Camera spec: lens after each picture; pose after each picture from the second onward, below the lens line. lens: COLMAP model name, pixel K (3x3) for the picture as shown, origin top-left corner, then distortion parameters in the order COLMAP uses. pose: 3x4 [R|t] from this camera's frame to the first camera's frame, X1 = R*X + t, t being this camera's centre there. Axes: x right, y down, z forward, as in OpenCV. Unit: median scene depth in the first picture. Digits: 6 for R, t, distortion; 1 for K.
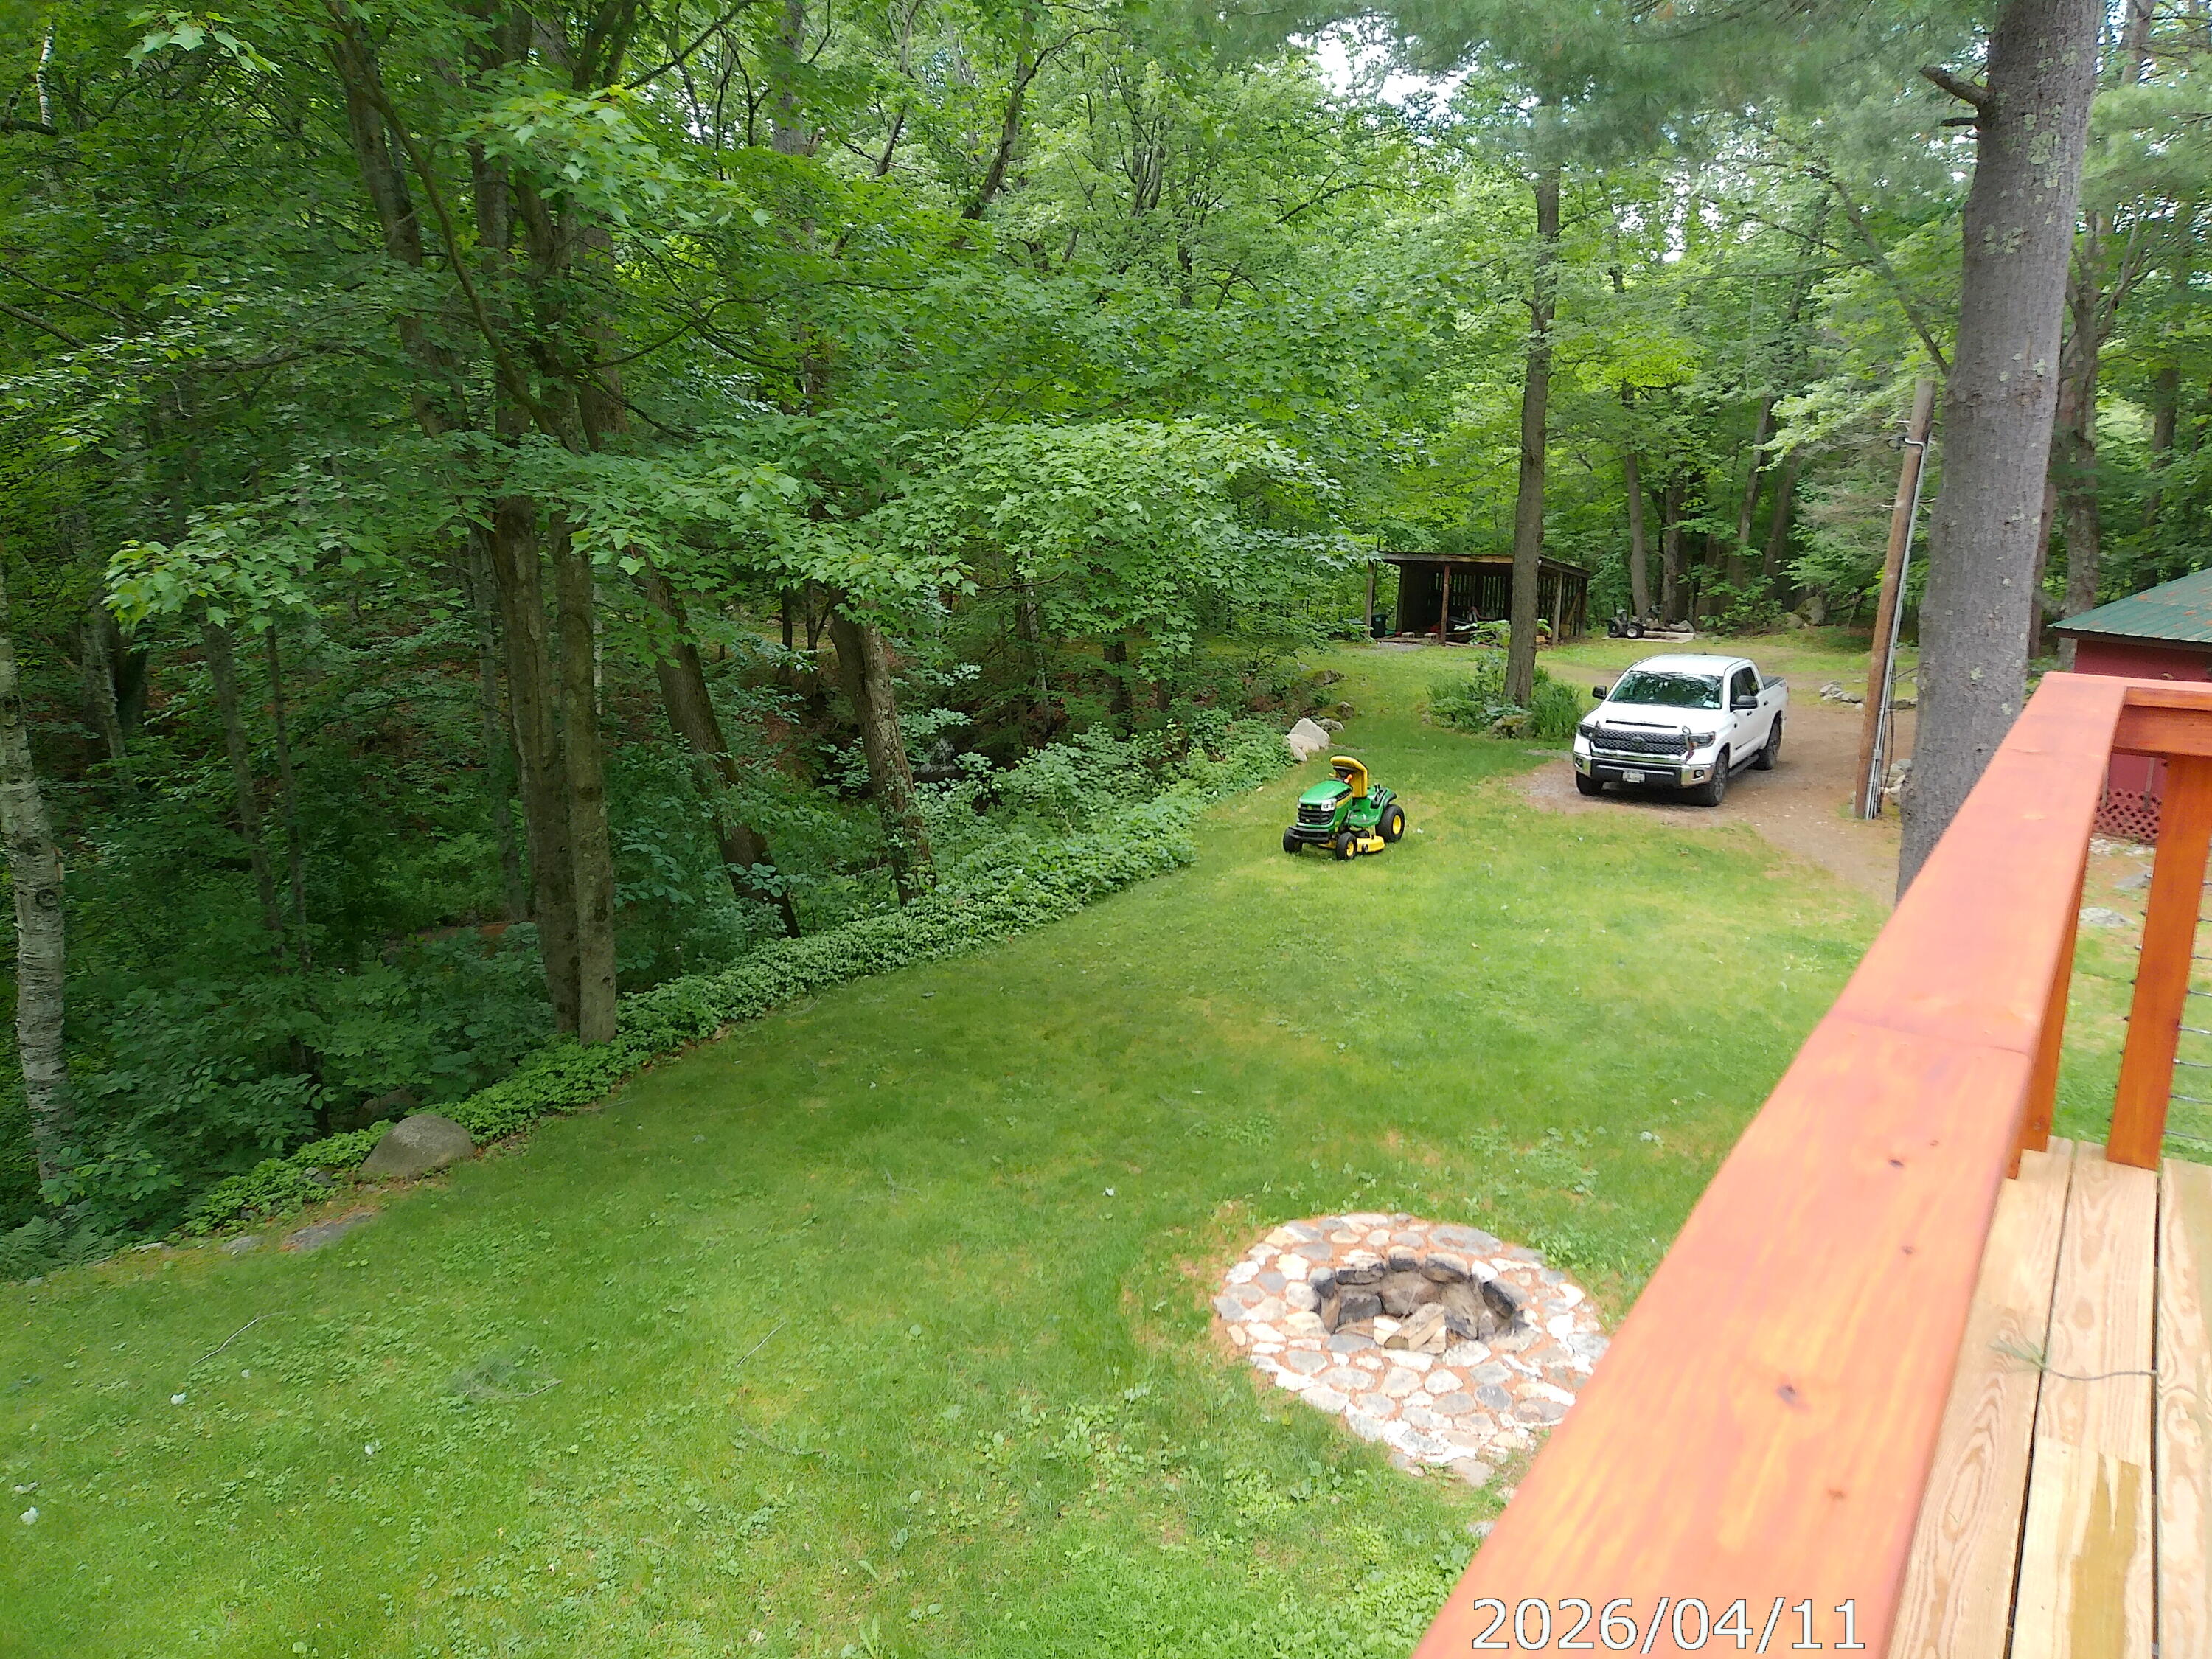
lens RADIAL K [[1549.6, 0, 1106.0], [0, 1549.6, 829.5], [0, 0, 1]] dist [-0.048093, 0.021271]
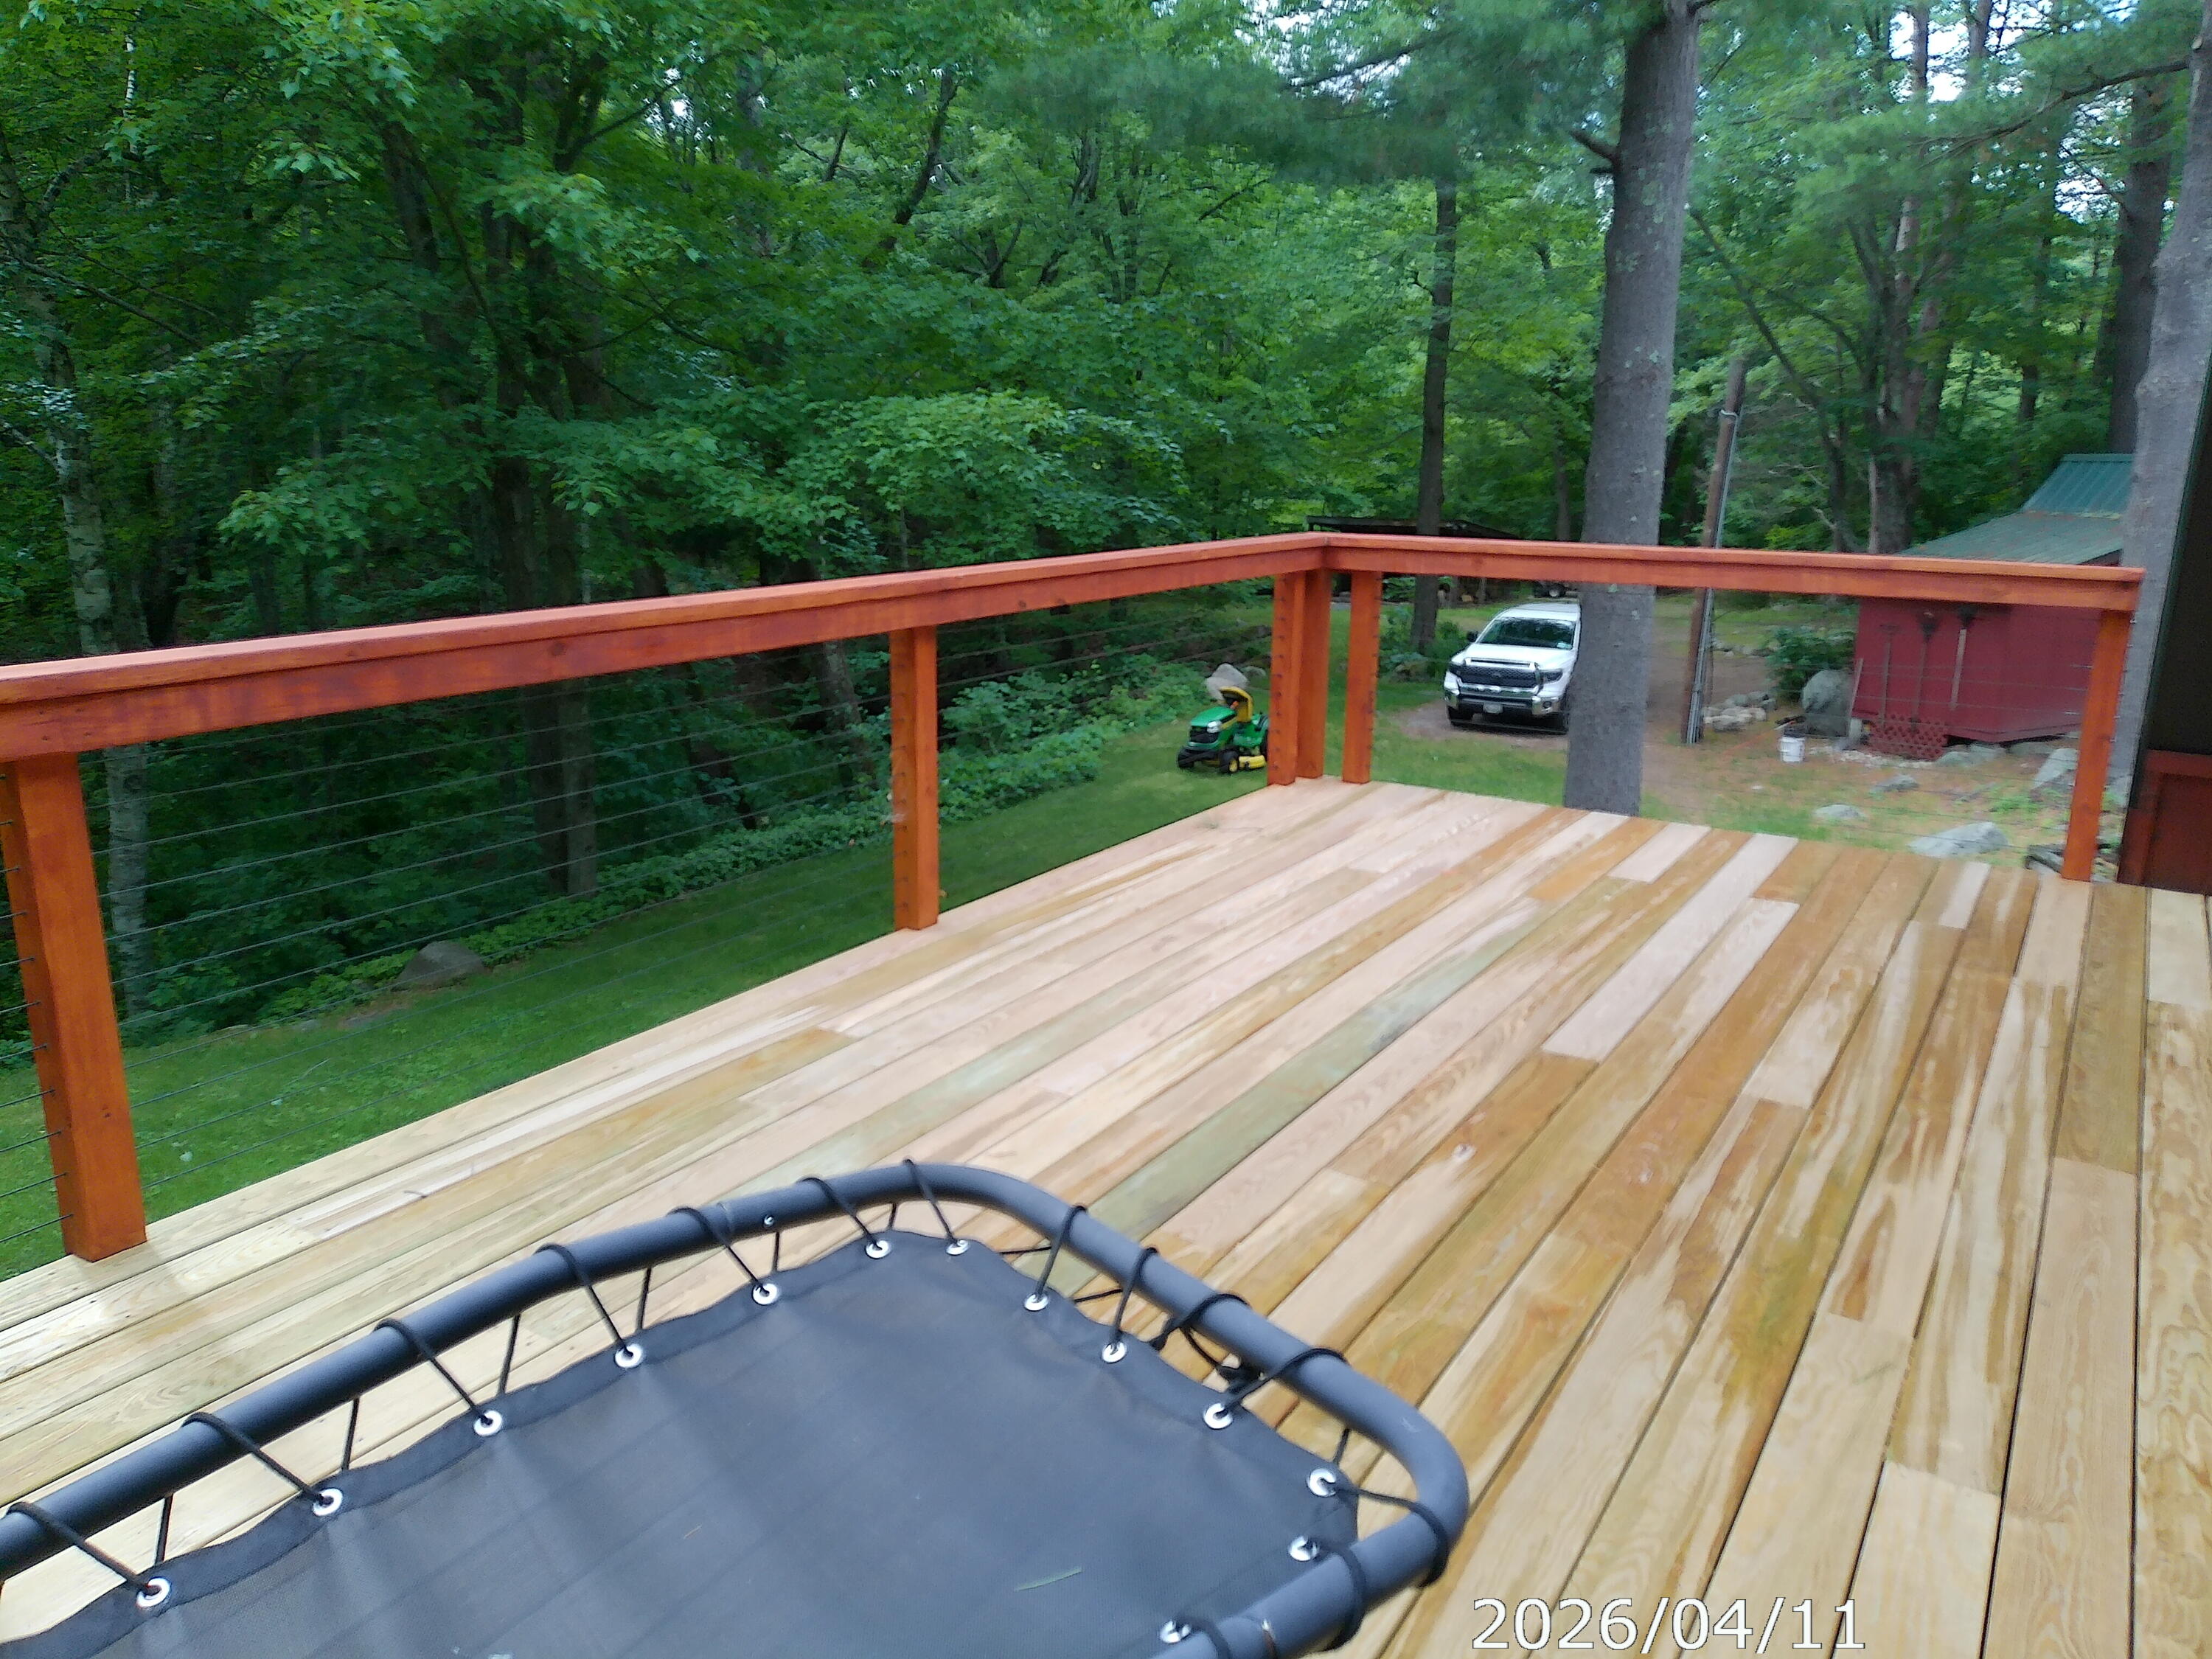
lens RADIAL K [[1542.7, 0, 1106.0], [0, 1542.7, 829.5], [0, 0, 1]] dist [-0.033952, 0.000991]
pose [[0.999989, 0.001791, 0.004435, 0.064893], [-0.001875, 0.999816, 0.019073, 0.044067], [-0.004400, -0.019081, 0.999808, -0.179171]]
